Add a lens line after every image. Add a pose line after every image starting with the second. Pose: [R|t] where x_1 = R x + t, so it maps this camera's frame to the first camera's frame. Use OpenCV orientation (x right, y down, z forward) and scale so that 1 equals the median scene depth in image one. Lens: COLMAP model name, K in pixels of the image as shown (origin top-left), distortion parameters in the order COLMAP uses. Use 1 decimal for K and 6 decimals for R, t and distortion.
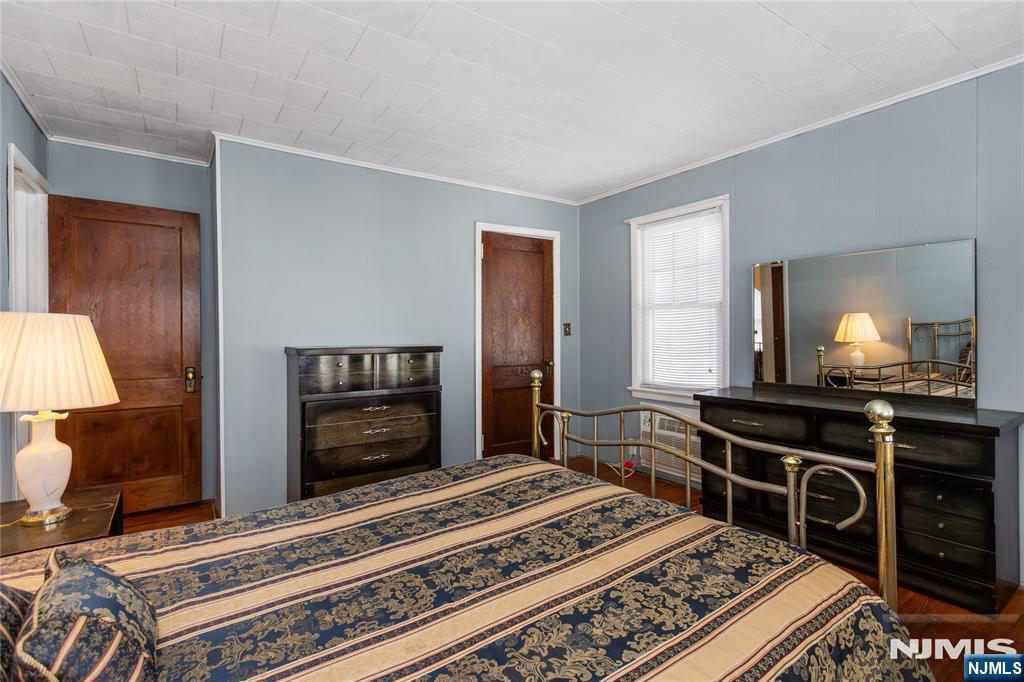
lens RADIAL K [[488.9, 0, 514.6], [0, 488.9, 334.6], [0, 0, 1]] dist [0.000214, 0.000851]
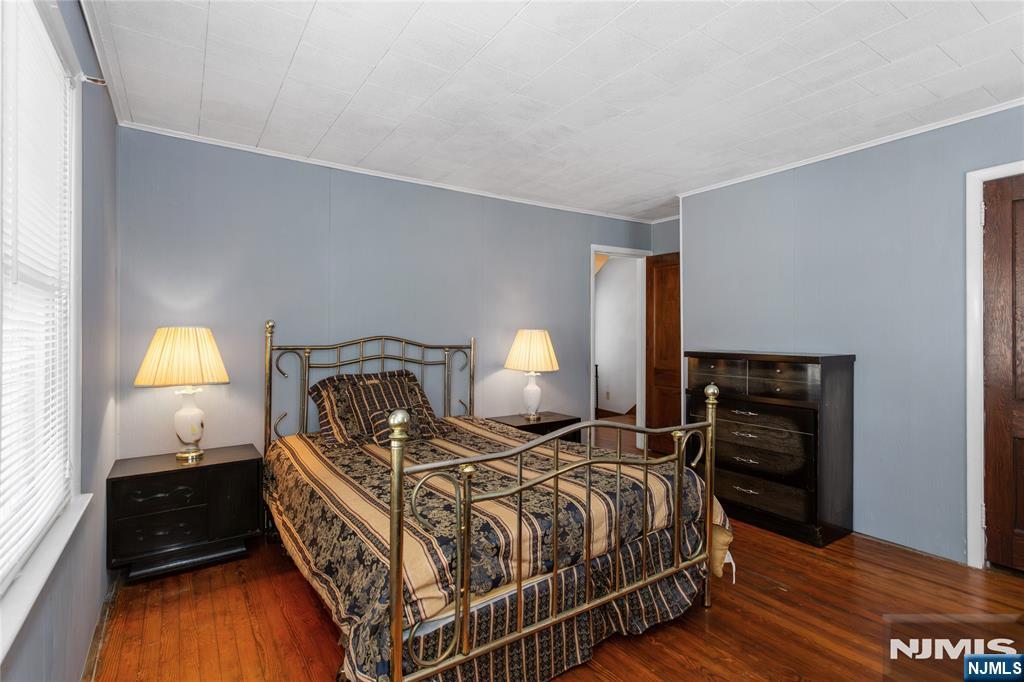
lens RADIAL K [[488.9, 0, 512.6], [0, 488.9, 337.9], [0, 0, 1]] dist [0.000214, 0.000851]
pose [[-0.009617, 0.014593, -0.999847, 0.792353], [-0.002831, 0.999889, 0.014621, -0.023544], [0.999950, 0.002971, -0.009574, 0.538558]]
